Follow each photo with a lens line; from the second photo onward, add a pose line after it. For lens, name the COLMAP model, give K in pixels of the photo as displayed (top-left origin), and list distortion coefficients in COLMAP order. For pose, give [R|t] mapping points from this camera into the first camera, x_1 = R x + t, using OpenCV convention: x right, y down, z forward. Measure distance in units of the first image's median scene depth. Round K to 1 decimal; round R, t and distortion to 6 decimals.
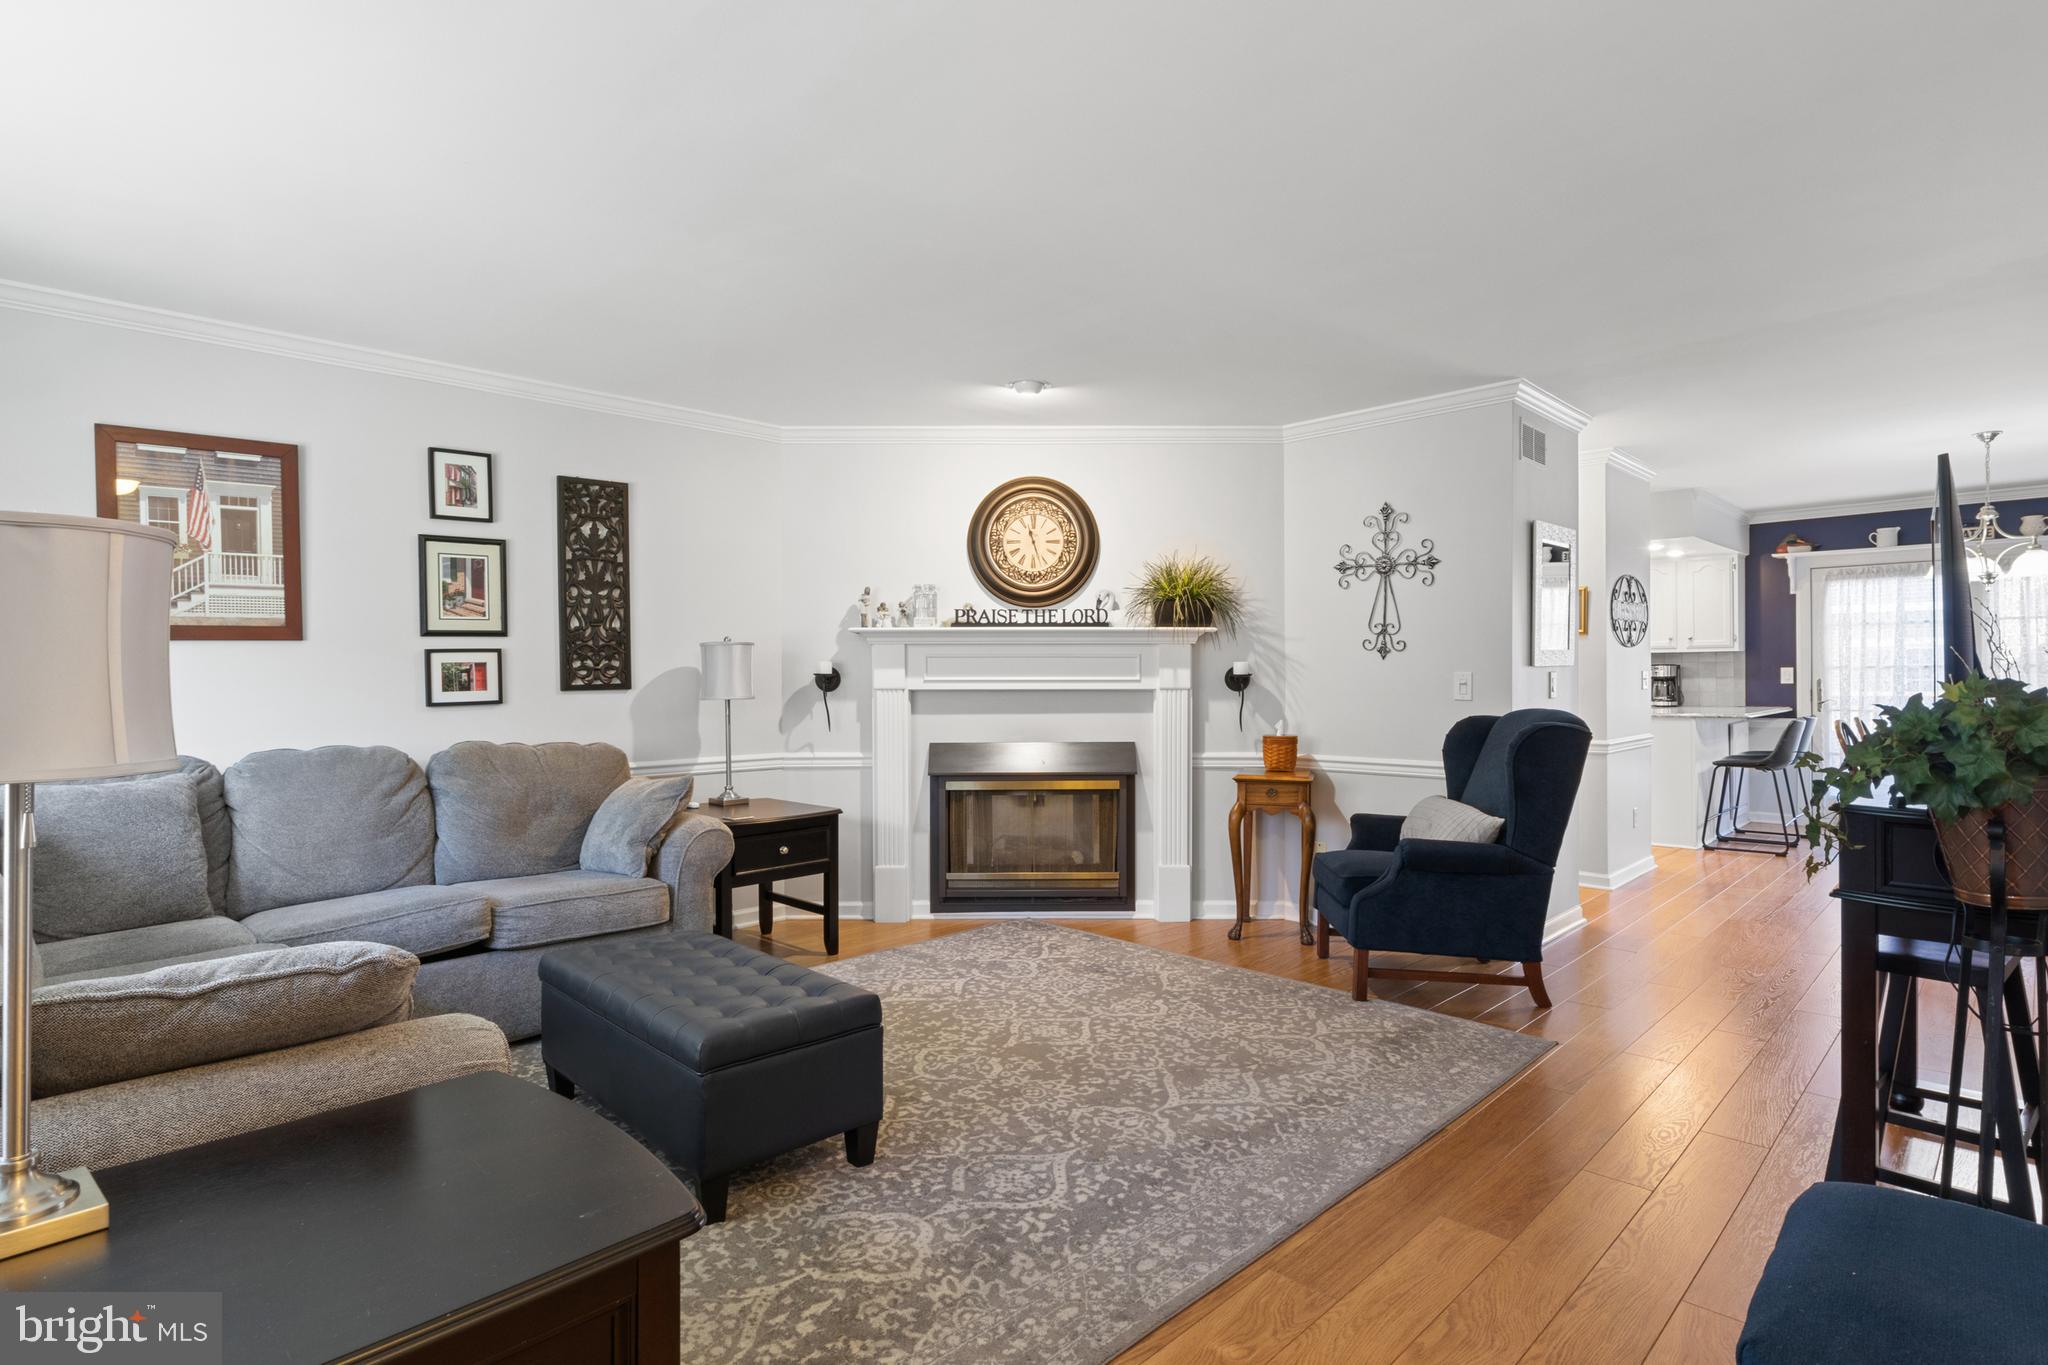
lens RADIAL K [[1031.7, 0, 1020.7], [0, 1031.7, 679.7], [0, 0, 1]] dist [-0.003078, -0.000391]
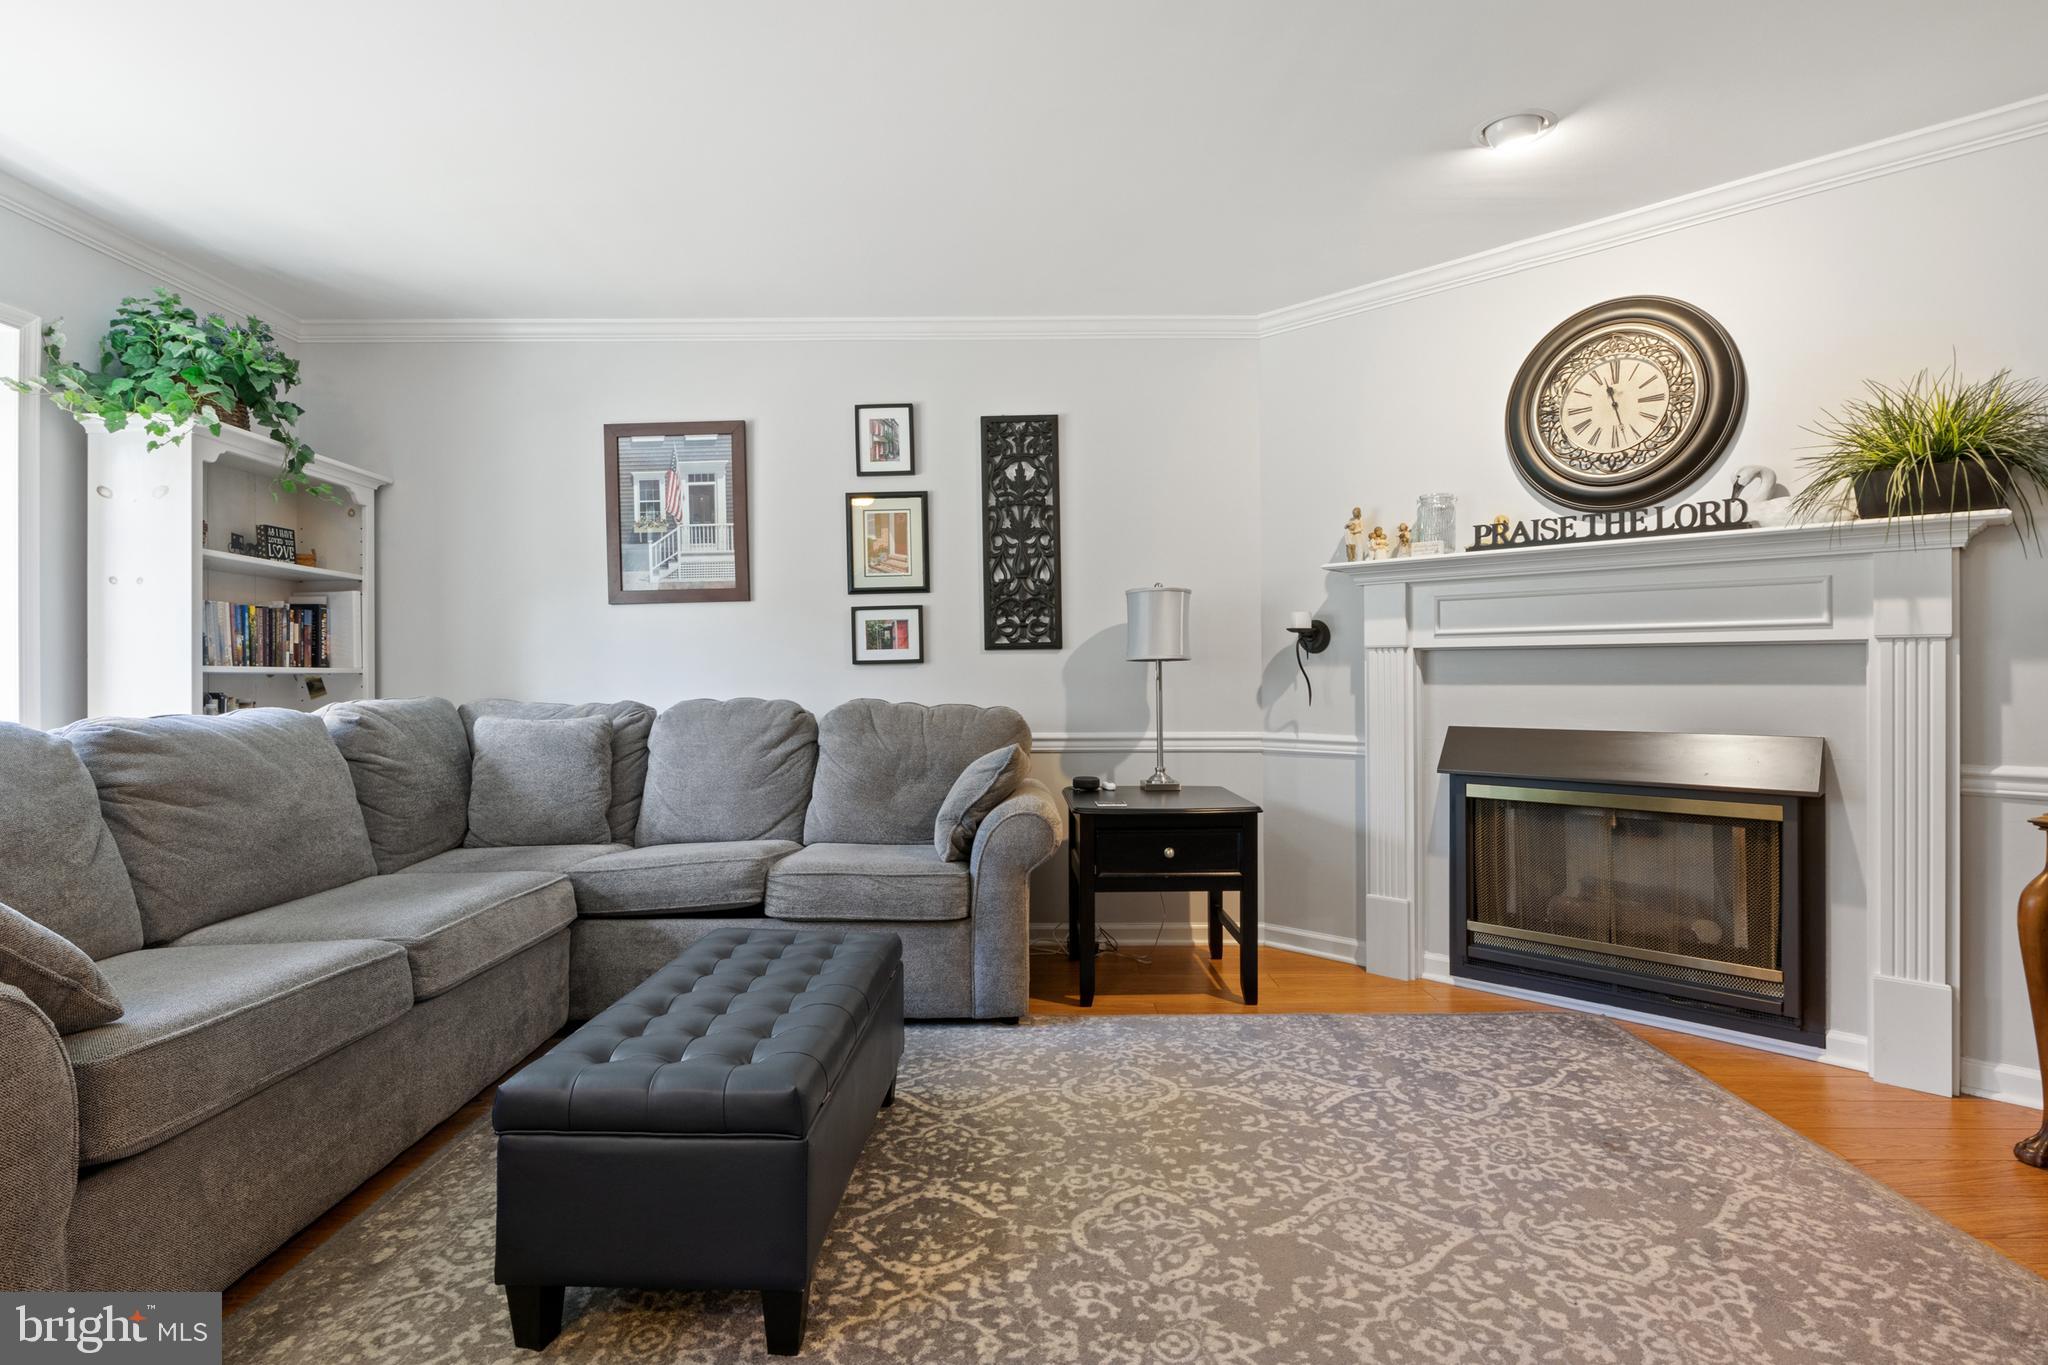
lens RADIAL K [[1027.4, 0, 1020.7], [0, 1027.4, 669.8], [0, 0, 1]] dist [-0.003897, -0.000307]
pose [[0.711554, -0.001193, -0.702630, 0.216321], [-0.002027, 0.999991, -0.003751, 0.031164], [0.702628, 0.004093, 0.711546, 0.362264]]
